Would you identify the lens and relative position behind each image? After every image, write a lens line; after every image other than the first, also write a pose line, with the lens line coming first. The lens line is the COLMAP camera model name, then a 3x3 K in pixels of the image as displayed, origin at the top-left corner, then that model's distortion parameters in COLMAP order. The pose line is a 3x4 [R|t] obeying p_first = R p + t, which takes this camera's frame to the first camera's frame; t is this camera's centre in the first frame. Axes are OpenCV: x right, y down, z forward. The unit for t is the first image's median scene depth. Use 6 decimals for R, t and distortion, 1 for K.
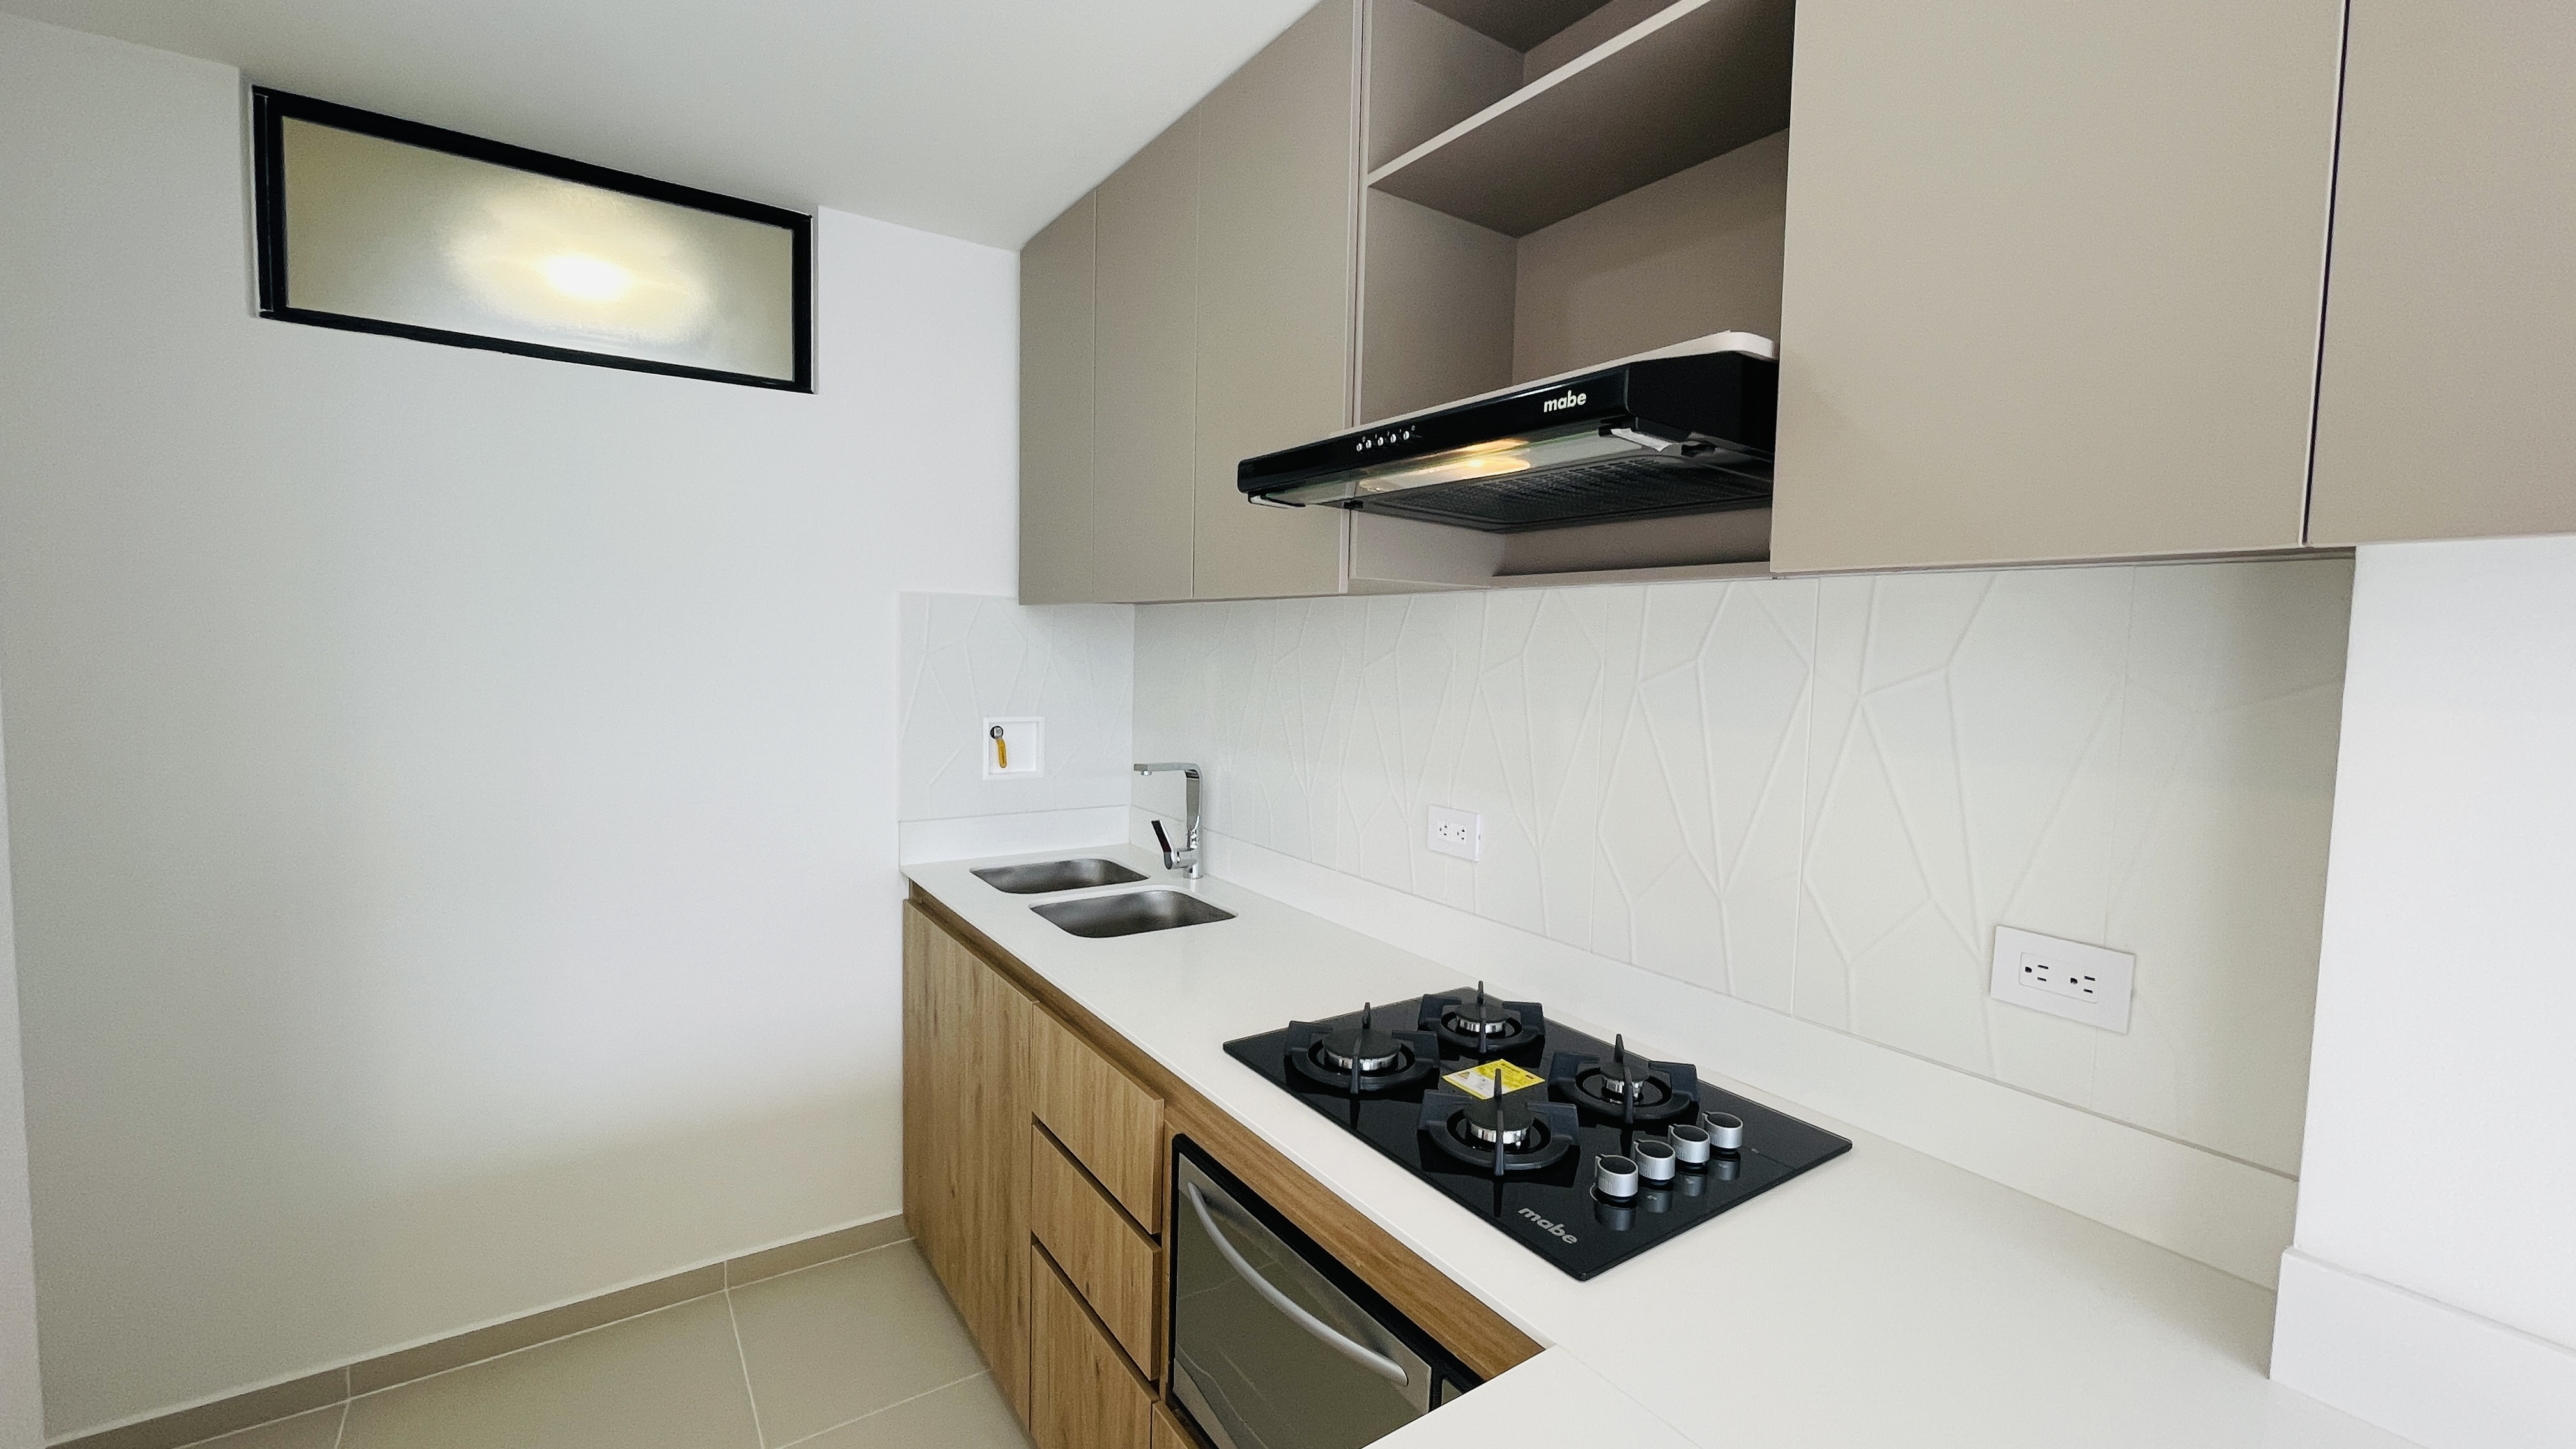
lens RADIAL K [[1038.1, 0, 1288.8], [0, 1038.1, 712.8], [0, 0, 1]] dist [-0.002138, -0.000699]
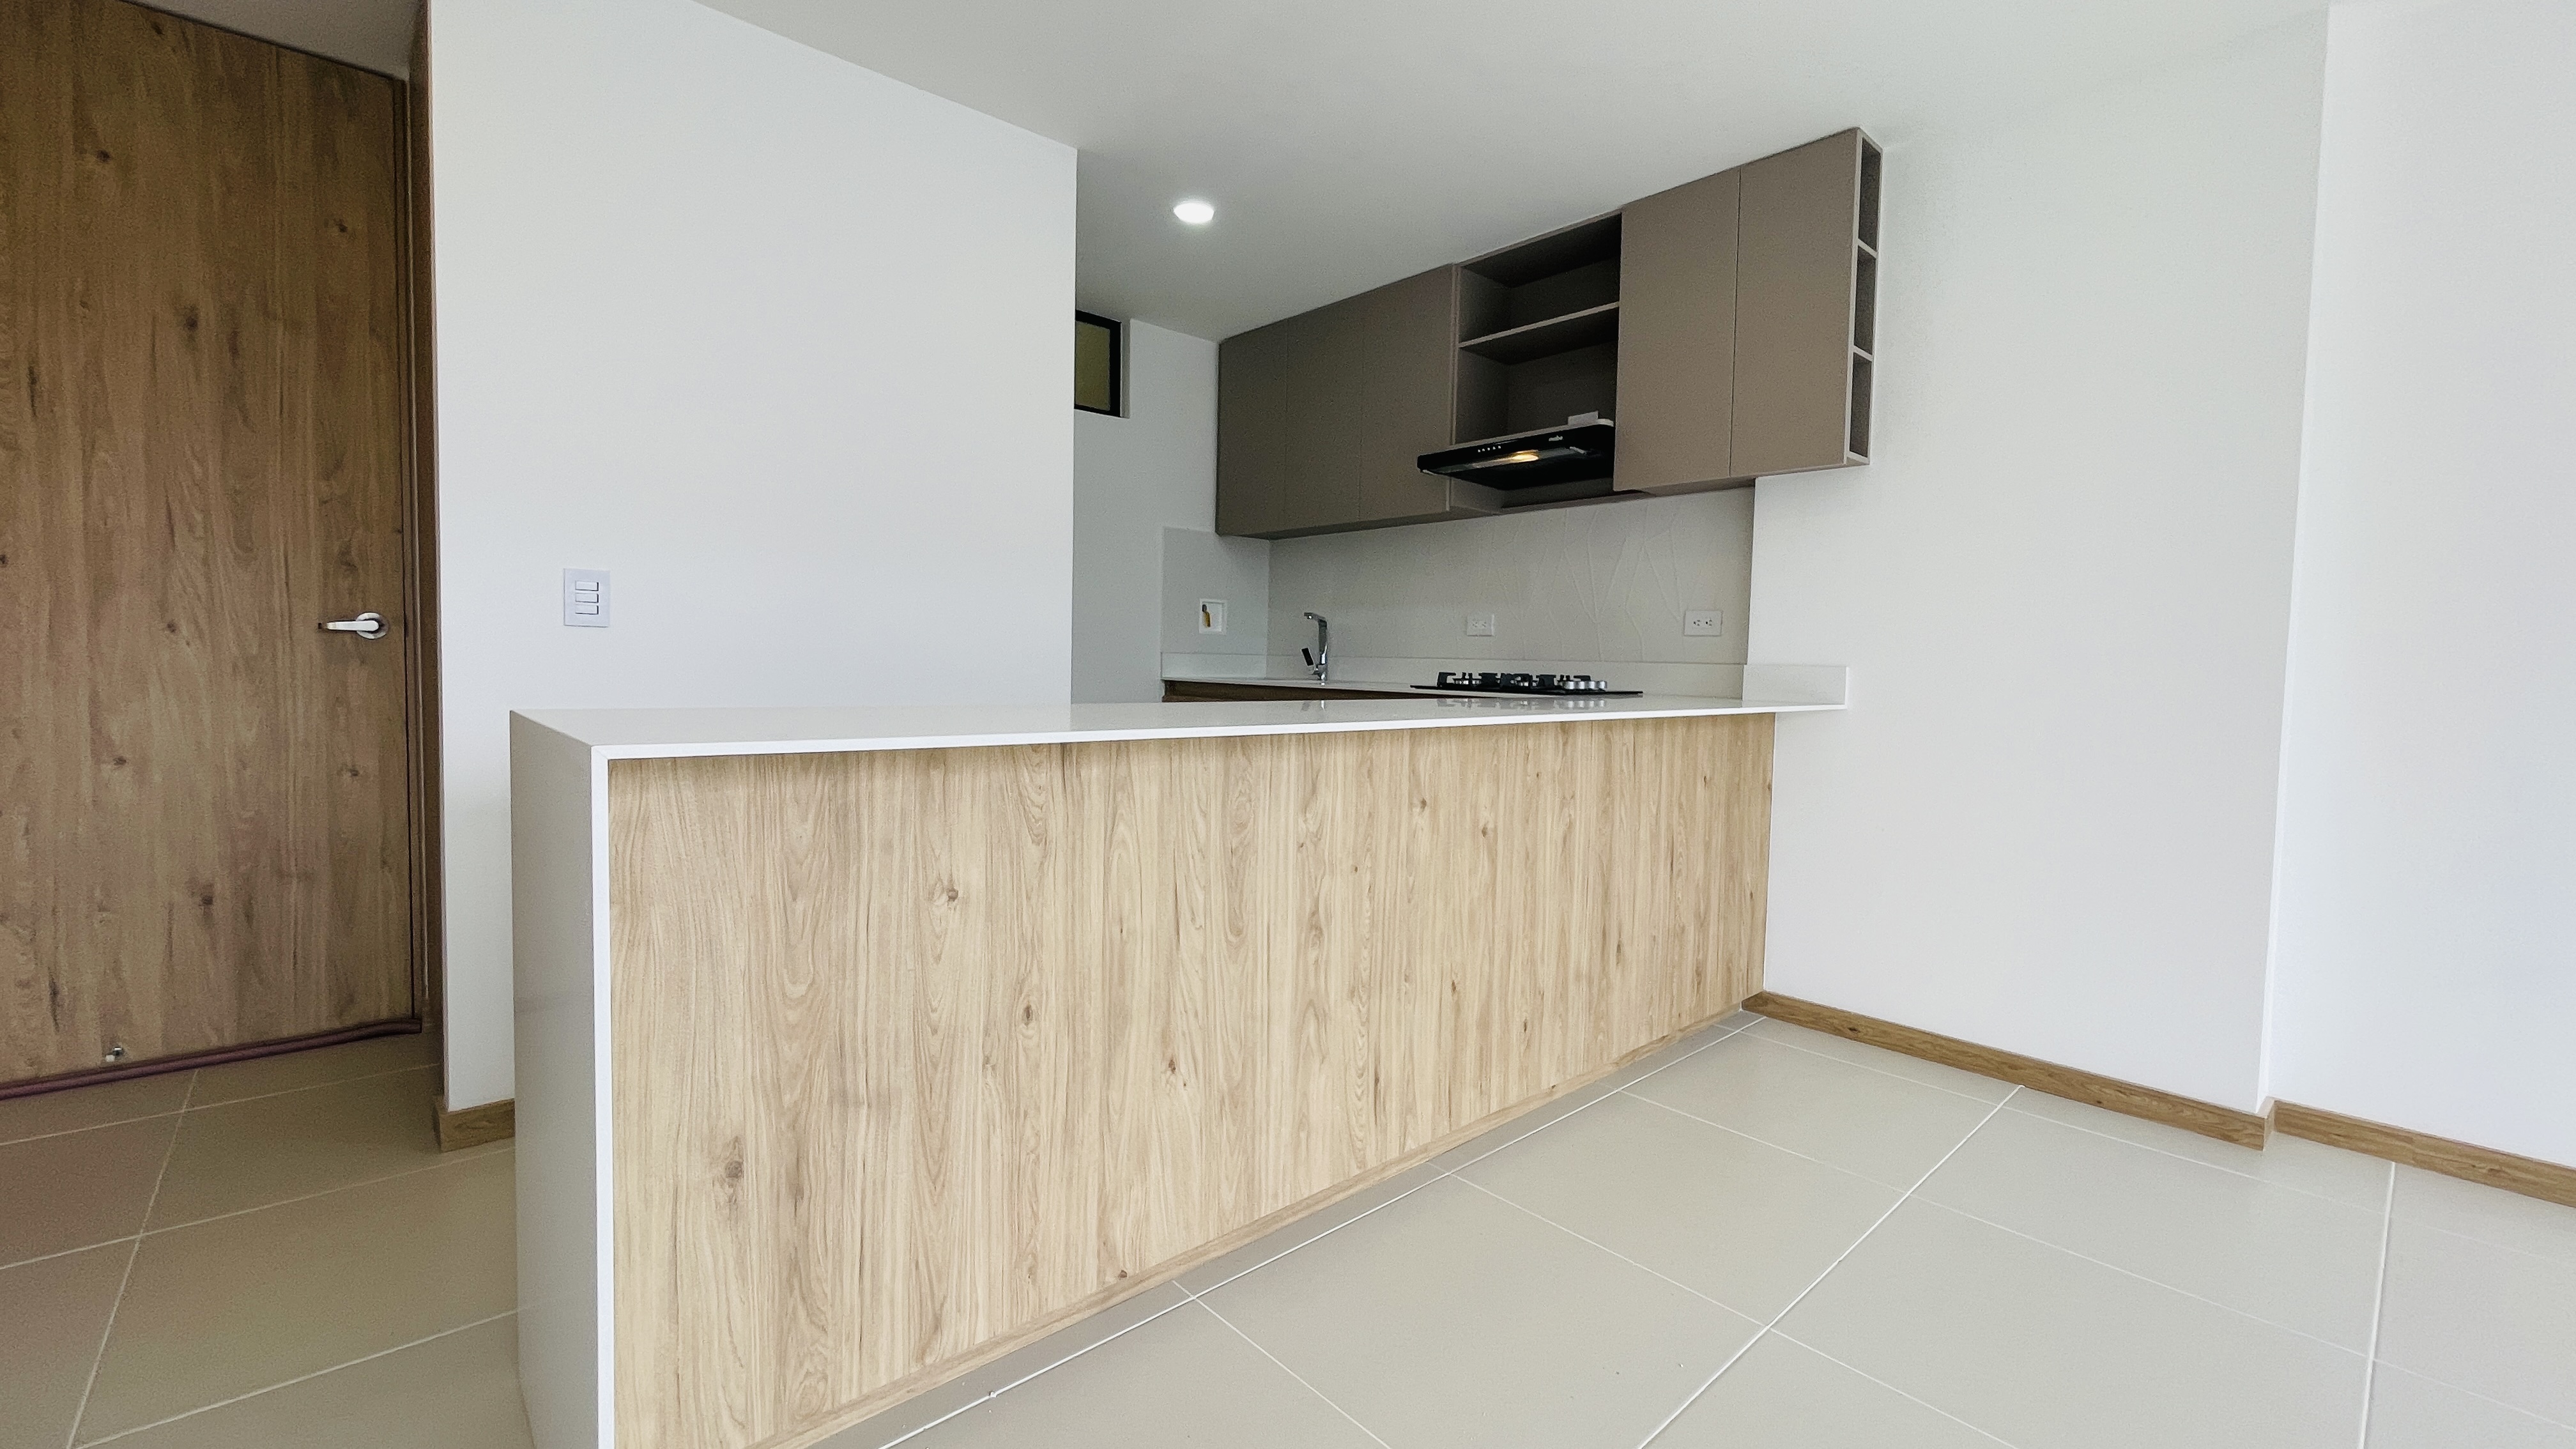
lens RADIAL K [[1038.1, 0, 1288.8], [0, 1038.1, 712.8], [0, 0, 1]] dist [-0.002138, -0.000699]
pose [[0.990333, -0.016113, 0.137775, -0.687356], [0.017065, 0.999838, -0.005729, 0.381709], [-0.137660, 0.008024, 0.990447, -1.419114]]
